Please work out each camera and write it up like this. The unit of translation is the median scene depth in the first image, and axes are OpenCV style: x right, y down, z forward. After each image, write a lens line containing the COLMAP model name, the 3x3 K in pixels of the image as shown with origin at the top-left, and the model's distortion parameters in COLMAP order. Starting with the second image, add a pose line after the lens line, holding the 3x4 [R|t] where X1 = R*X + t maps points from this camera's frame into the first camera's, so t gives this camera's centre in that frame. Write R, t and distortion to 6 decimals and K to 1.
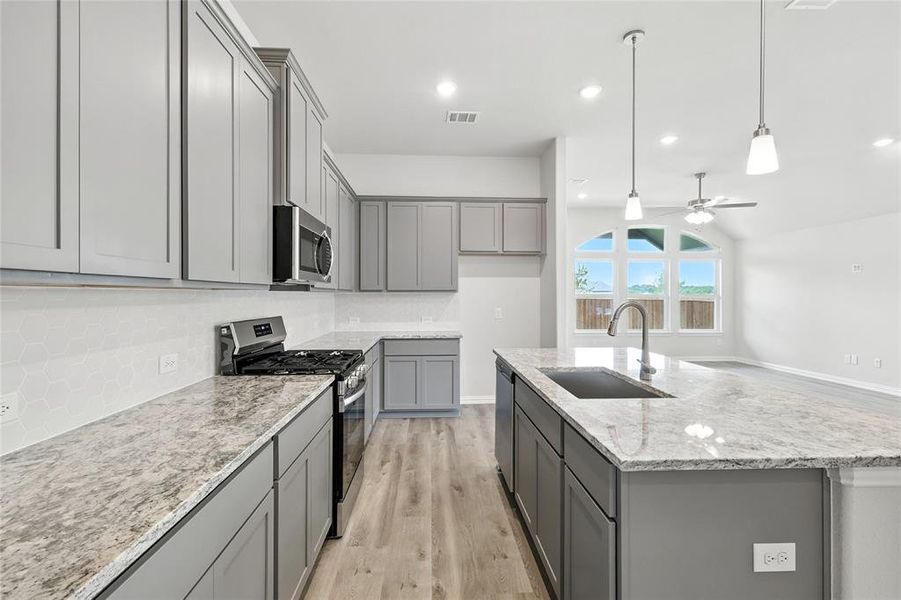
lens RADIAL K [[417.0, 0, 450.9], [0, 417.0, 294.7], [0, 0, 1]] dist [0.005237, 0.000713]
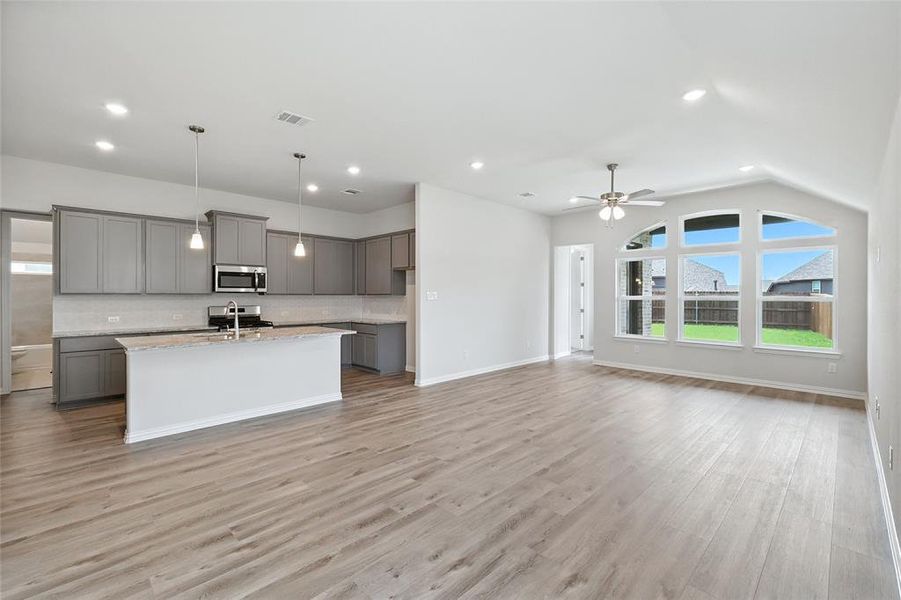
lens RADIAL K [[393.4, 0, 453.0], [0, 393.4, 295.7], [0, 0, 1]] dist [0.002647, 0.000334]
pose [[0.669500, 0.000250, -0.742812, 1.626696], [-0.001127, 0.999999, -0.000680, -0.004365], [0.742811, 0.001292, 0.669500, 0.261268]]
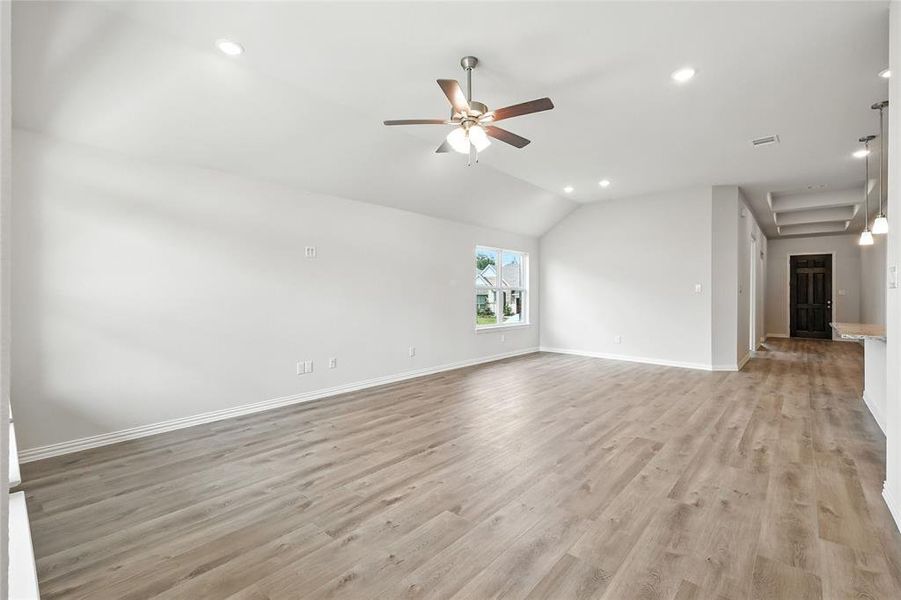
lens RADIAL K [[400.3, 0, 451.3], [0, 400.3, 294.1], [0, 0, 1]] dist [0.003754, 0.000572]
pose [[-0.717104, -0.003536, 0.696957, 0.399908], [-0.004265, 0.999991, 0.000685, 0.024361], [-0.696953, -0.002482, -0.717113, 2.255616]]
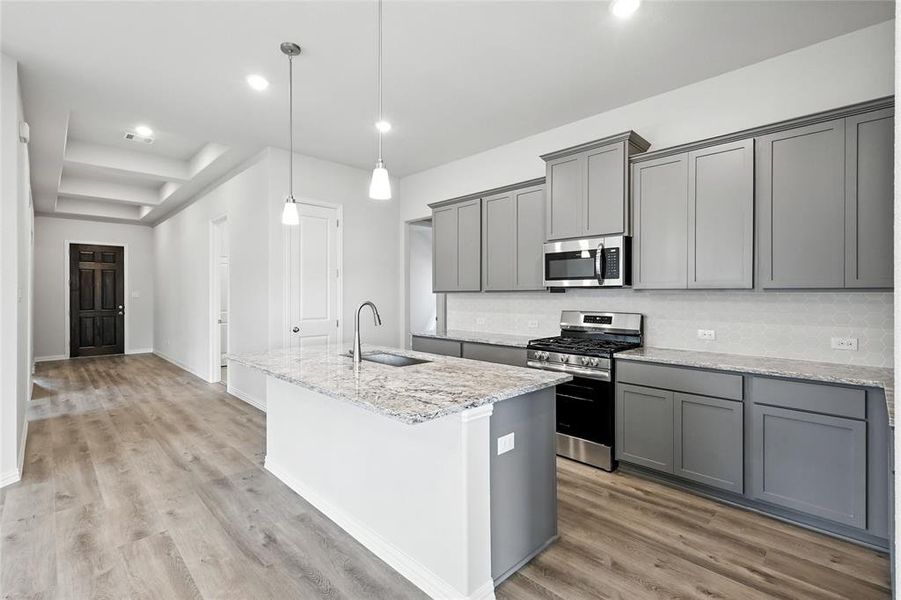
lens RADIAL K [[411.3, 0, 450.8], [0, 411.3, 293.5], [0, 0, 1]] dist [0.001990, -0.000010]
pose [[-0.746957, -0.000341, -0.664873, 0.635700], [0.000190, 1.000000, -0.000726, -0.003958], [0.664873, -0.000668, -0.746956, 1.243199]]
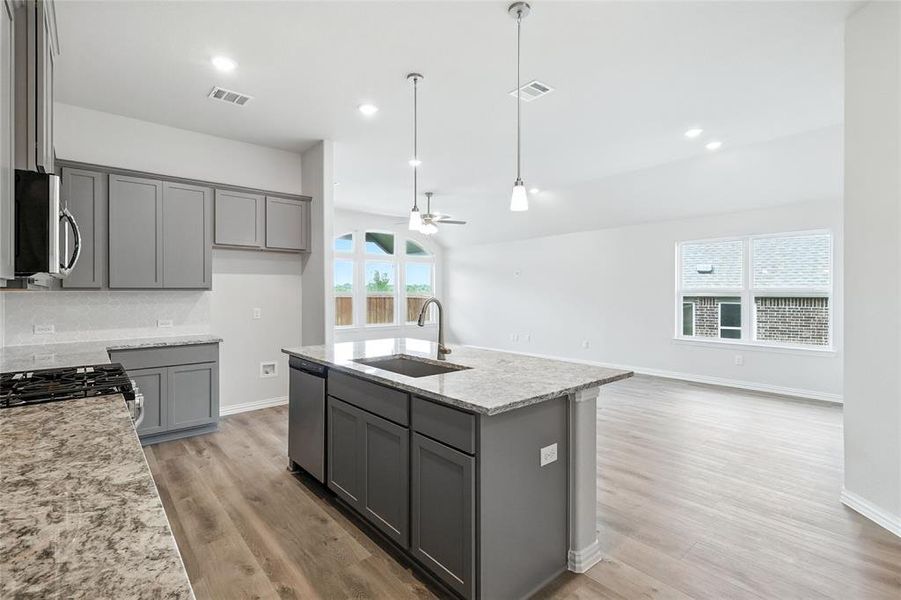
lens RADIAL K [[422.6, 0, 451.4], [0, 422.6, 293.3], [0, 0, 1]] dist [0.003272, 0.000493]
pose [[0.790607, -0.003542, 0.612313, -0.171296], [0.003139, 0.999994, 0.001731, -0.000013], [-0.612316, 0.000554, 0.790613, -0.019462]]
